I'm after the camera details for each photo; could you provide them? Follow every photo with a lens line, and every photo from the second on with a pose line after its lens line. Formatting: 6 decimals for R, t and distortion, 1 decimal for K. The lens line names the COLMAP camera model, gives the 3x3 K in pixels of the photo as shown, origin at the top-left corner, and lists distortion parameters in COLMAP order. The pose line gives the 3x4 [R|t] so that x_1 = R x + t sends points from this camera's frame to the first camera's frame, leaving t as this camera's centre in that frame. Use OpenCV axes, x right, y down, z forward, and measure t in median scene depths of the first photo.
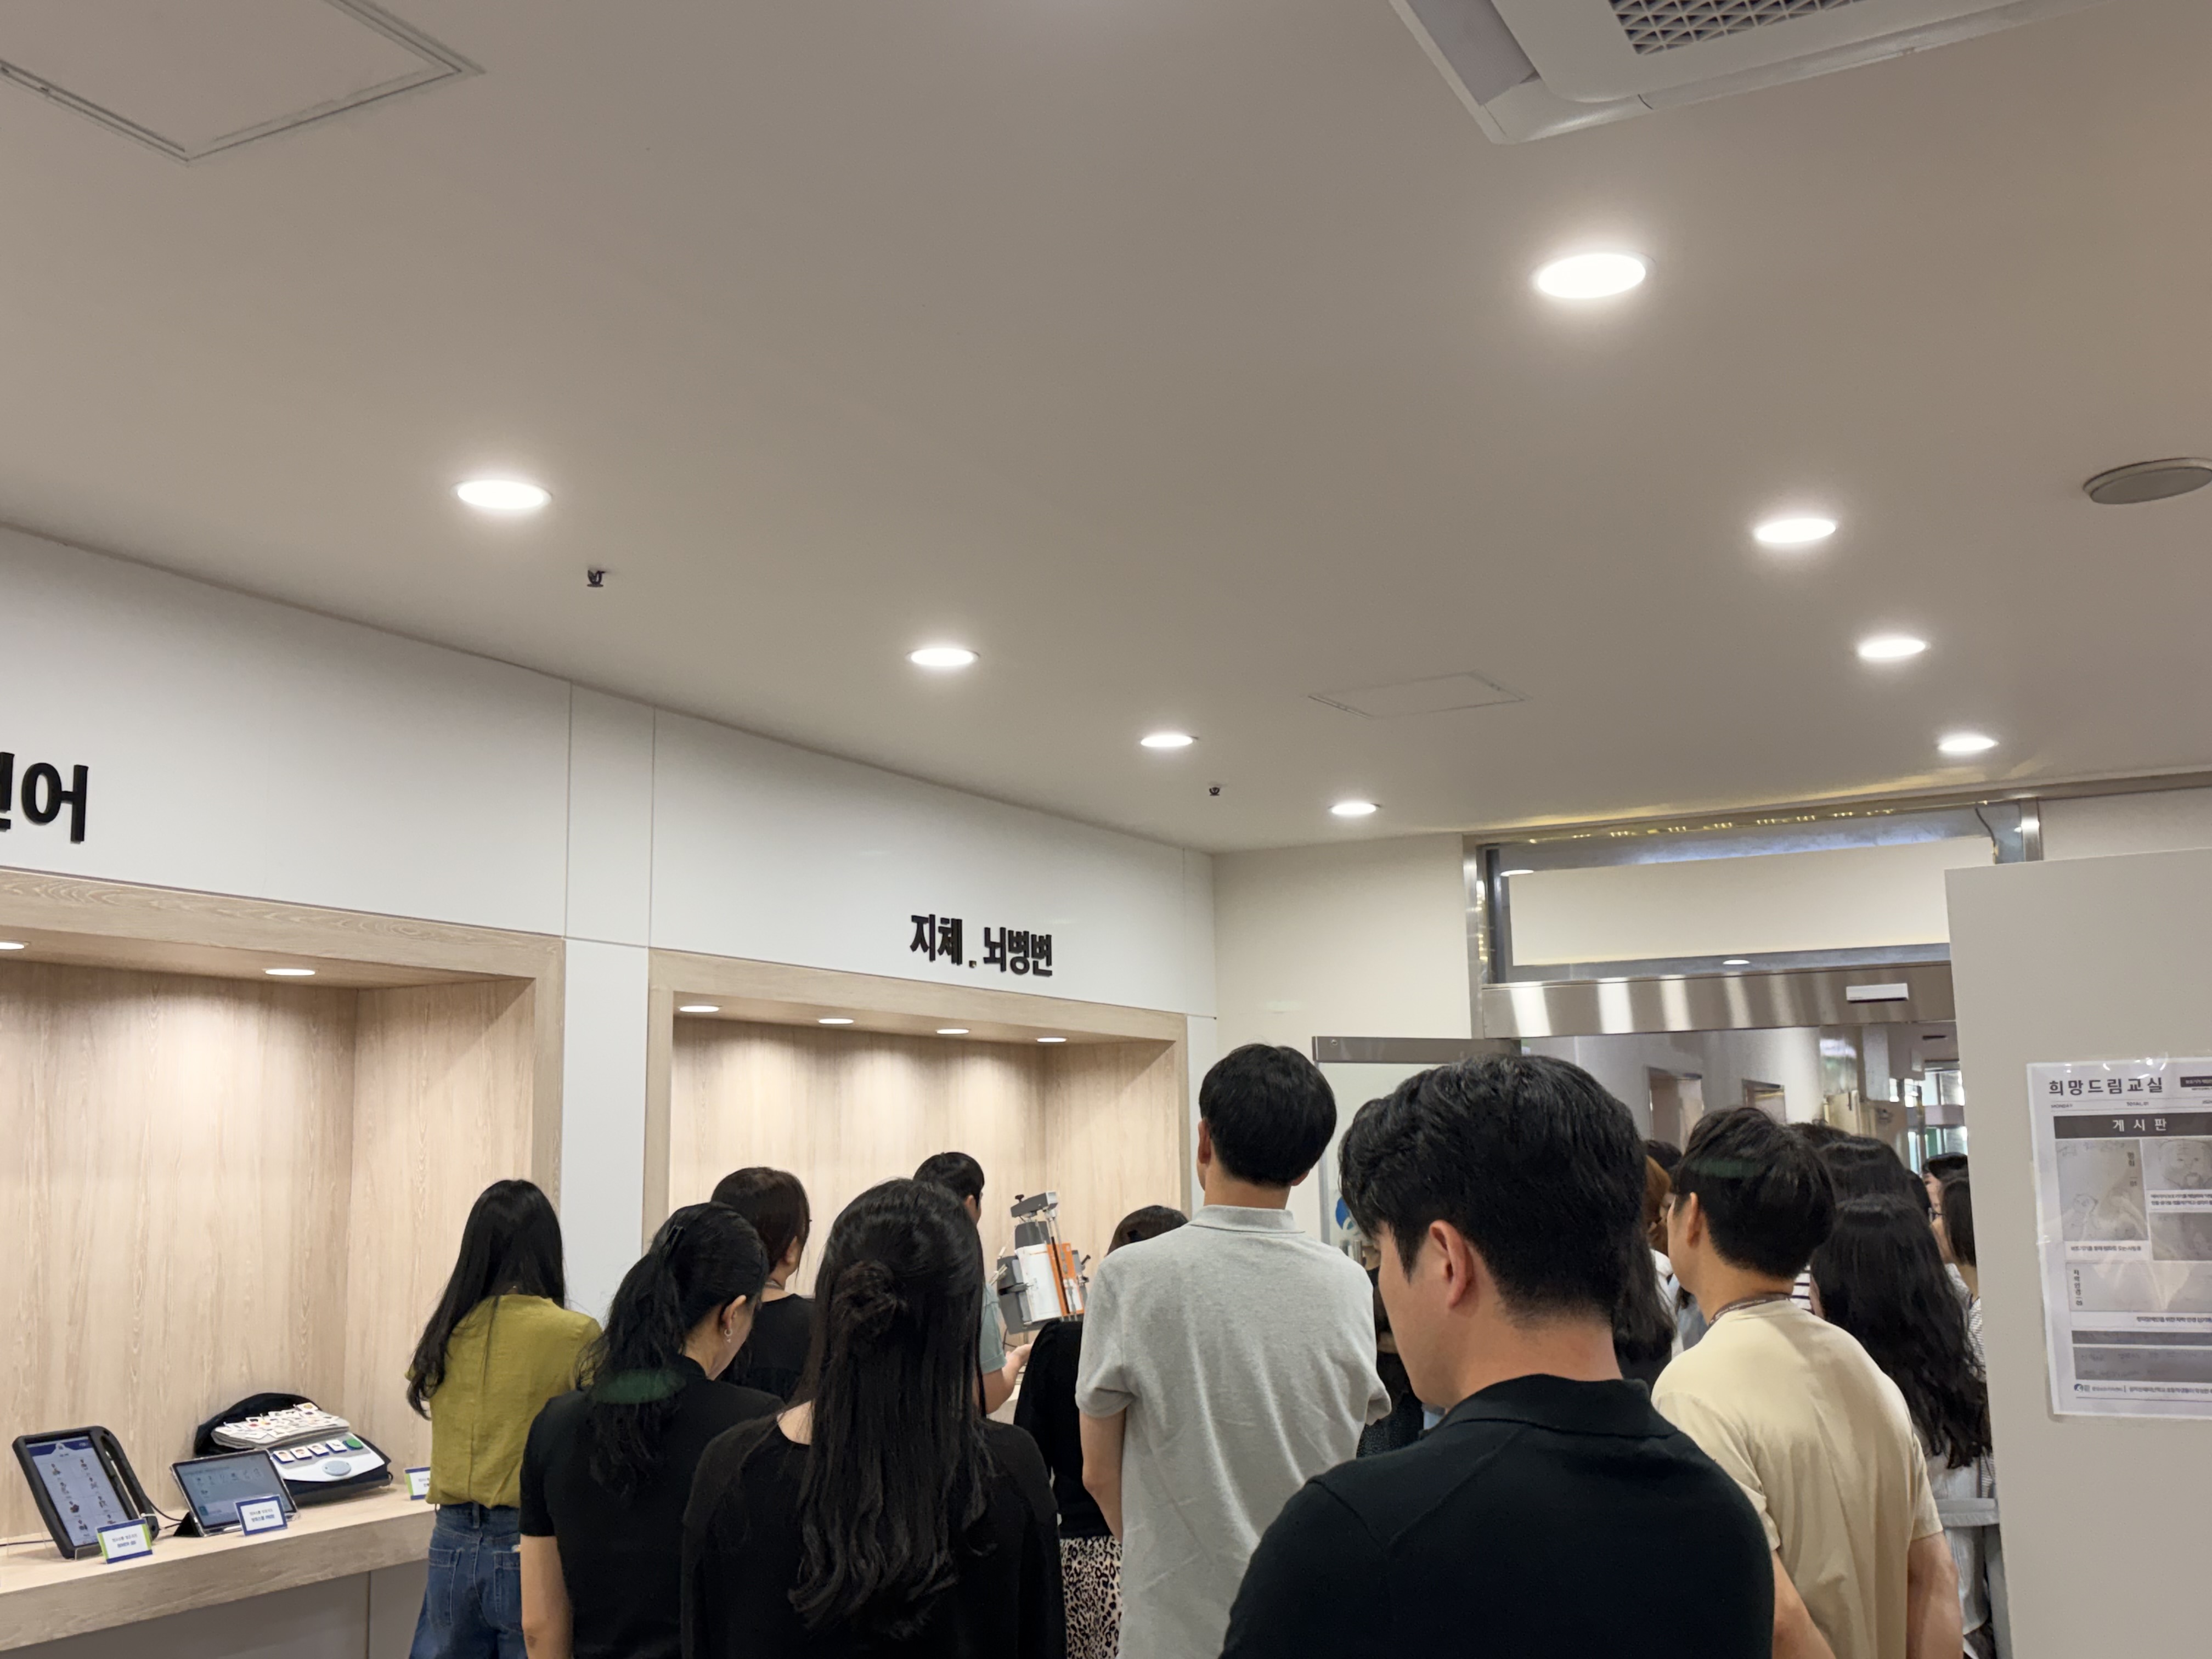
lens RADIAL K [[2203.5, 0, 1146.8], [0, 2203.5, 809.6], [0, 0, 1]] dist [-0.011046, 0.000000]
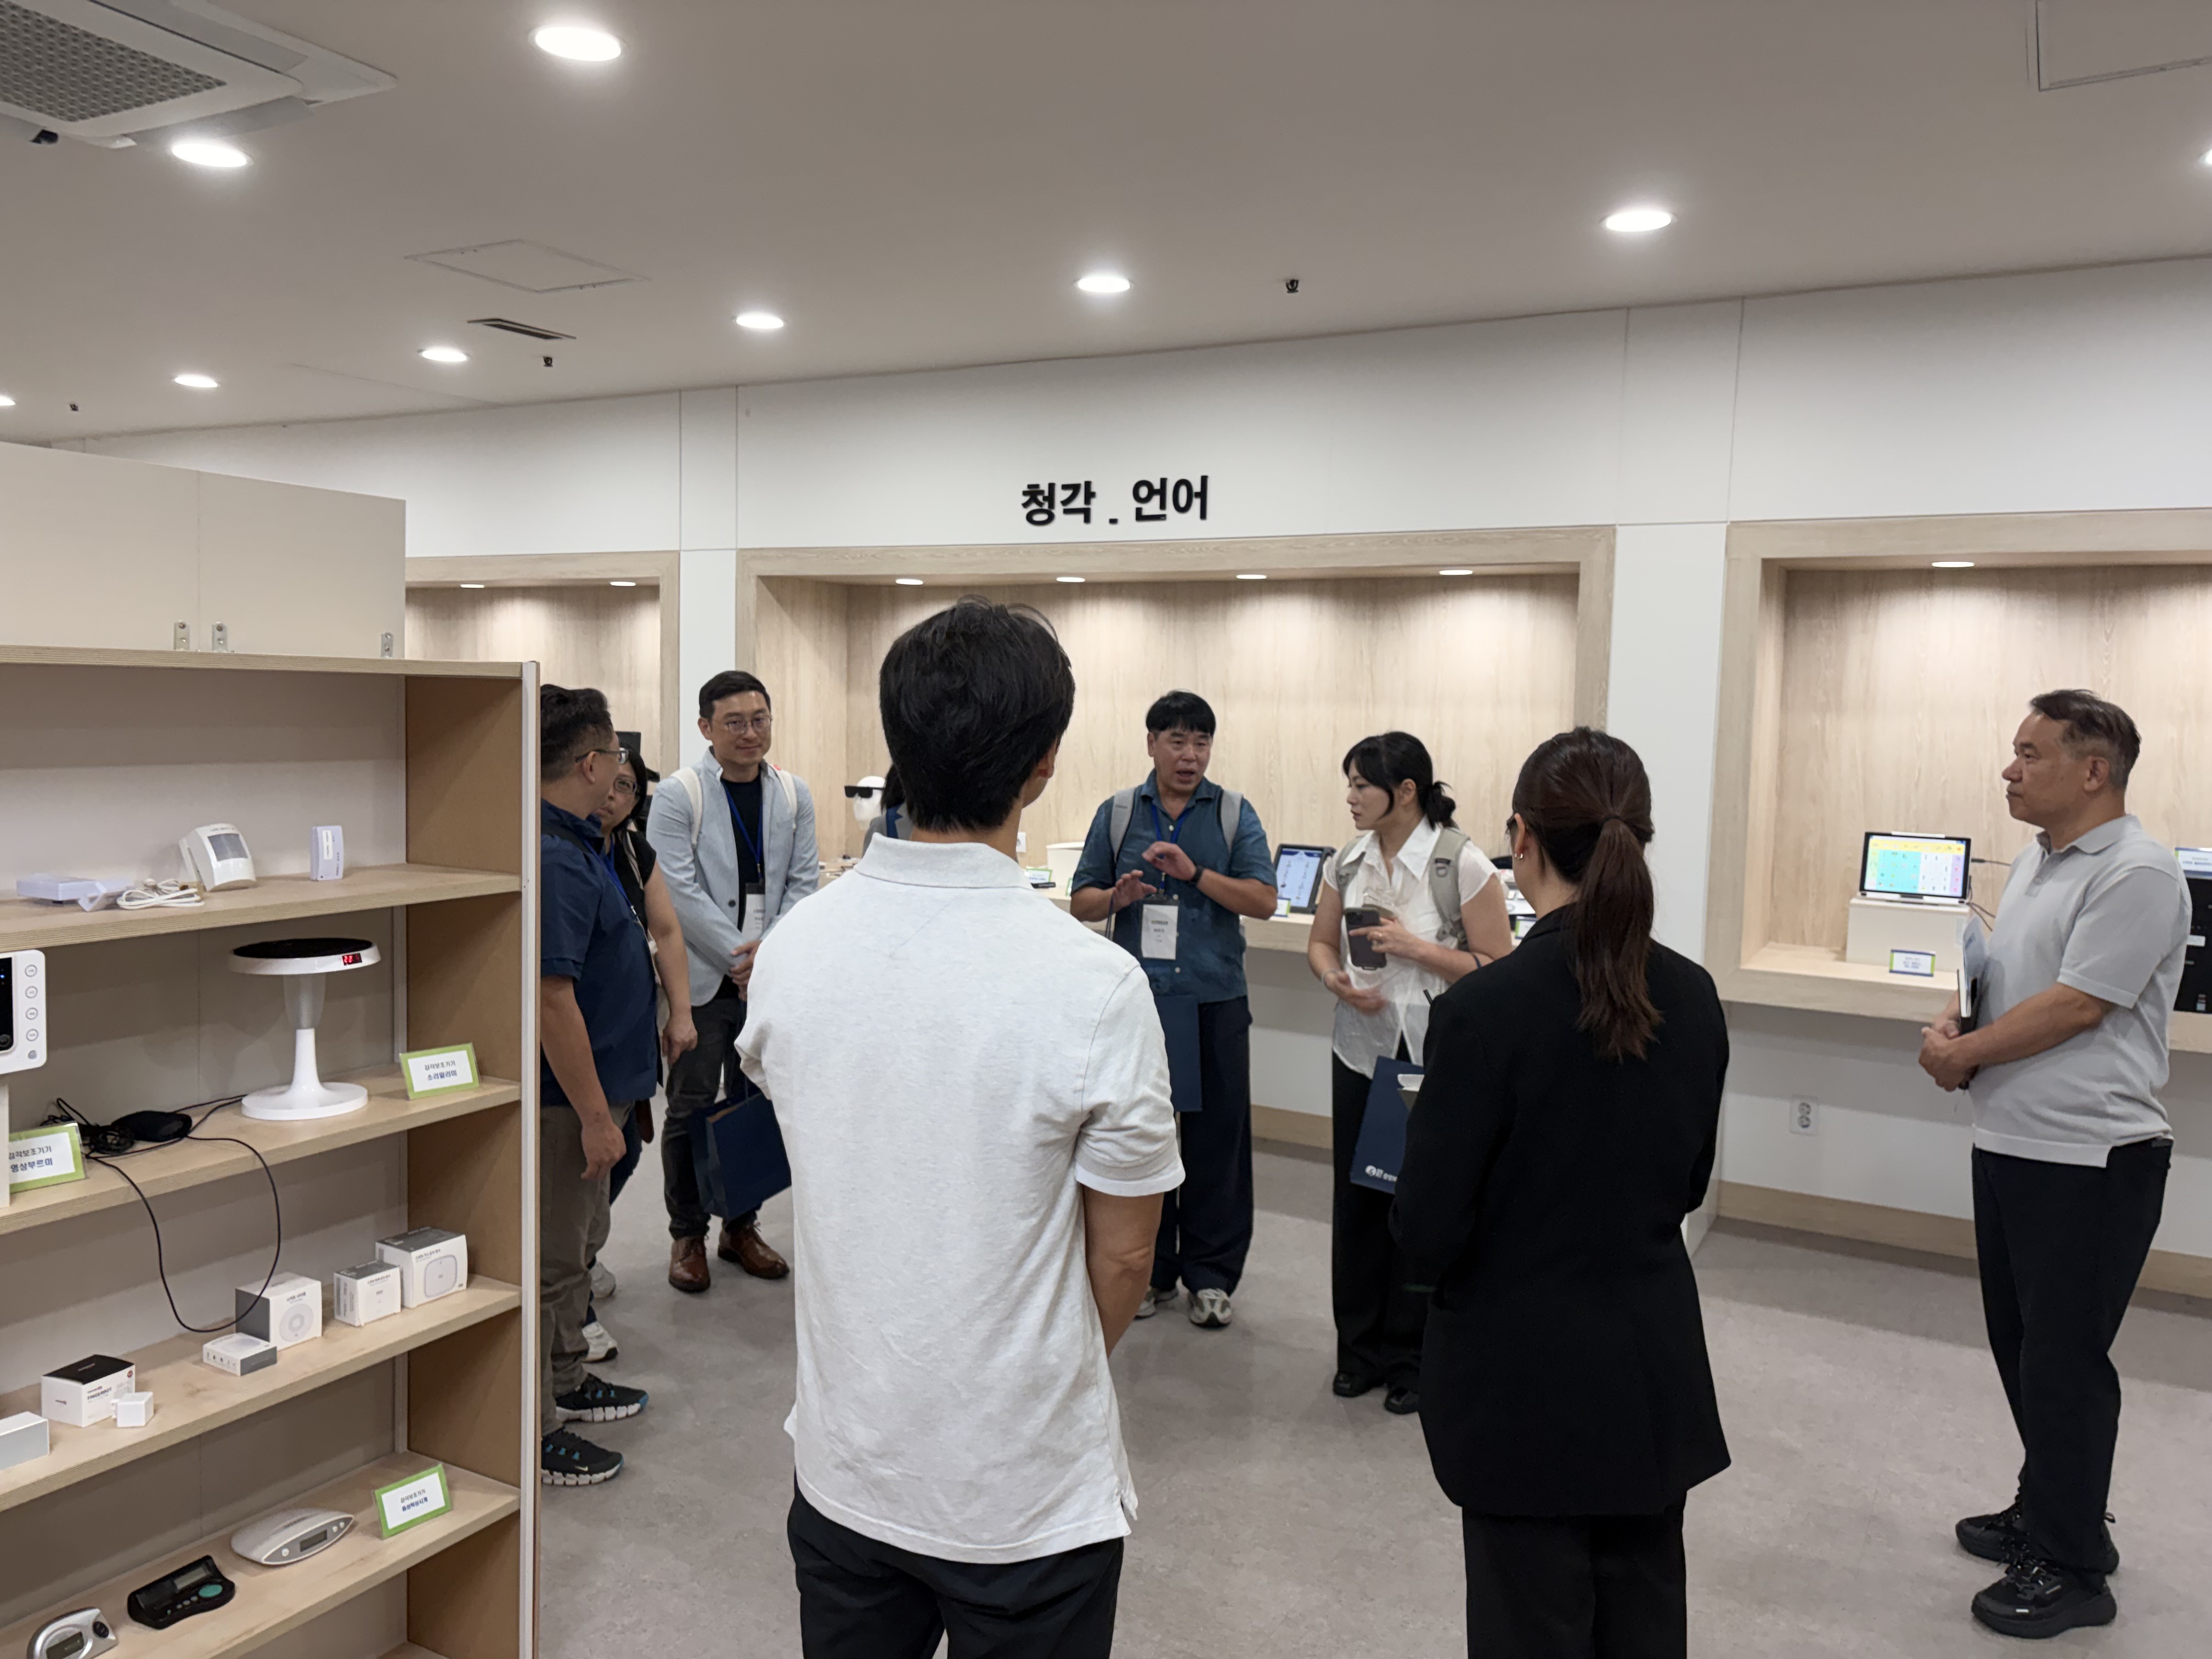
lens RADIAL K [[1660.4, 0, 1100.4], [0, 1660.4, 832.1], [0, 0, 1]] dist [0.047423, -0.050028]
pose [[-0.036467, 0.103301, -0.993981, 0.706039], [0.140518, 0.985291, 0.097242, 0.096548], [0.989406, -0.136127, -0.050446, 0.745795]]
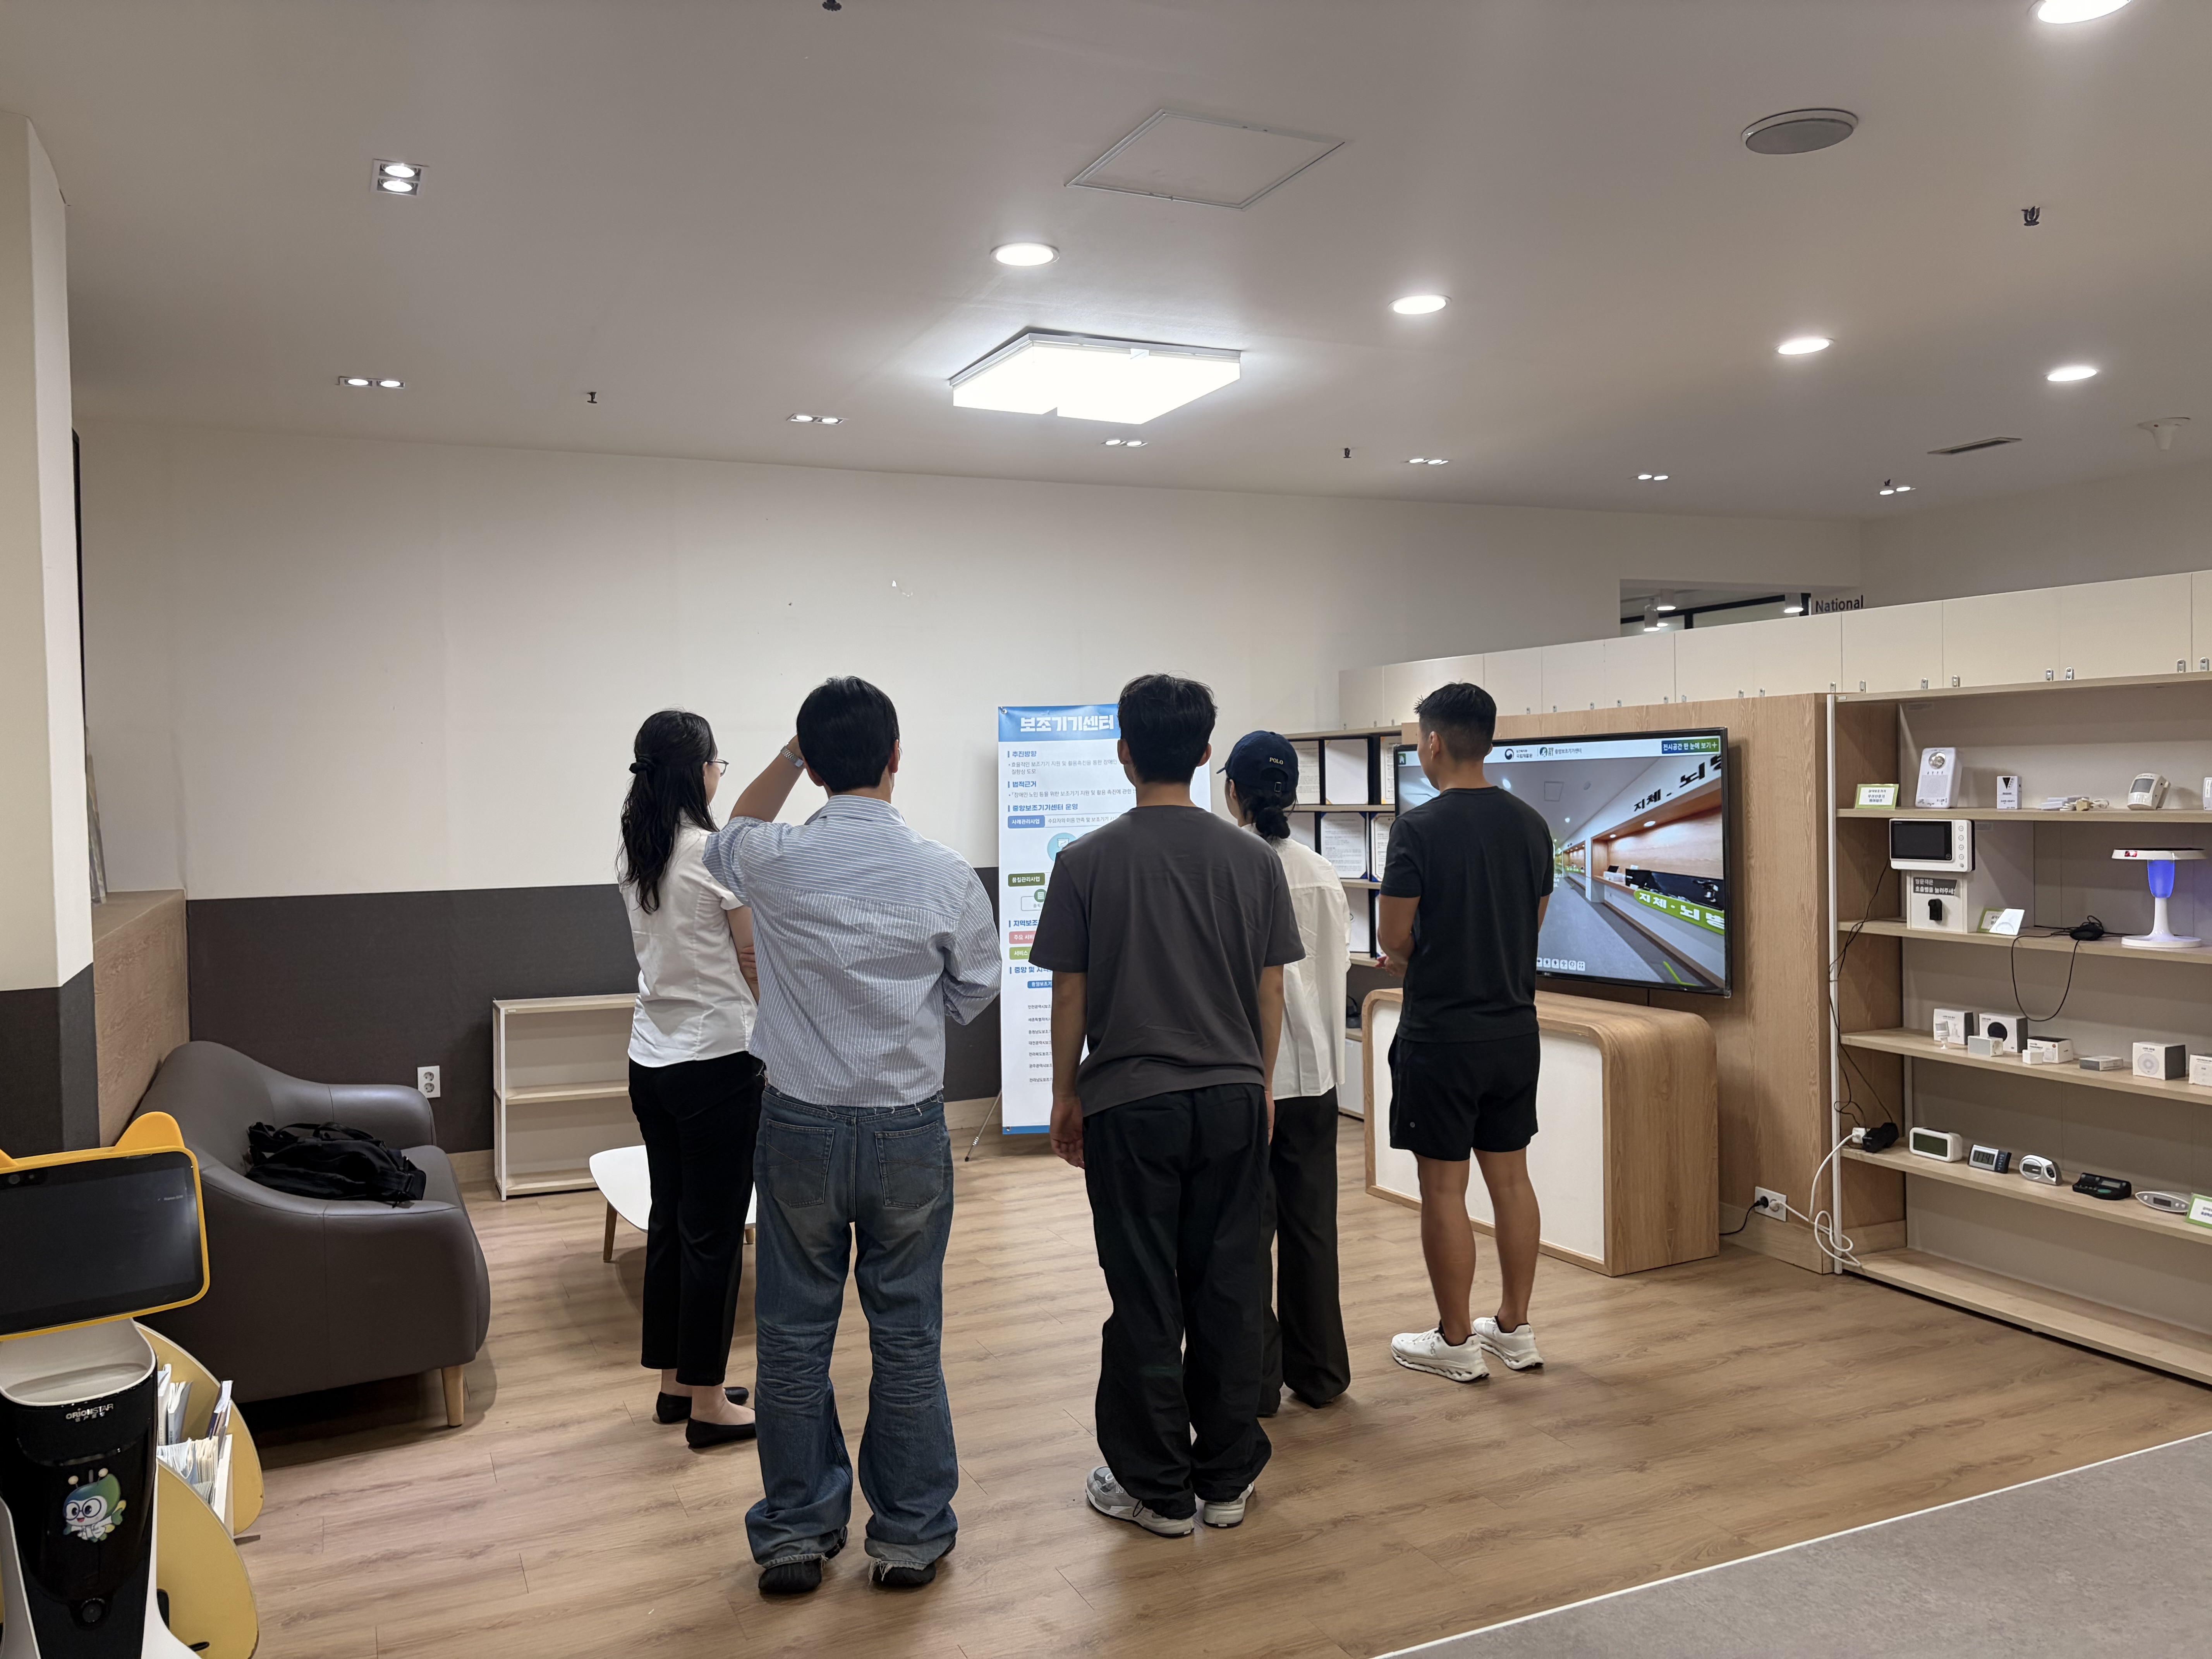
lens RADIAL K [[1660.4, 0, 1086.8], [0, 1660.4, 820.5], [0, 0, 1]] dist [0.047423, -0.050028]
pose [[-0.774879, 0.019089, 0.631821, 0.138871], [-0.066788, 0.991476, -0.111866, 0.254344], [-0.628571, -0.128881, -0.766999, 1.434727]]
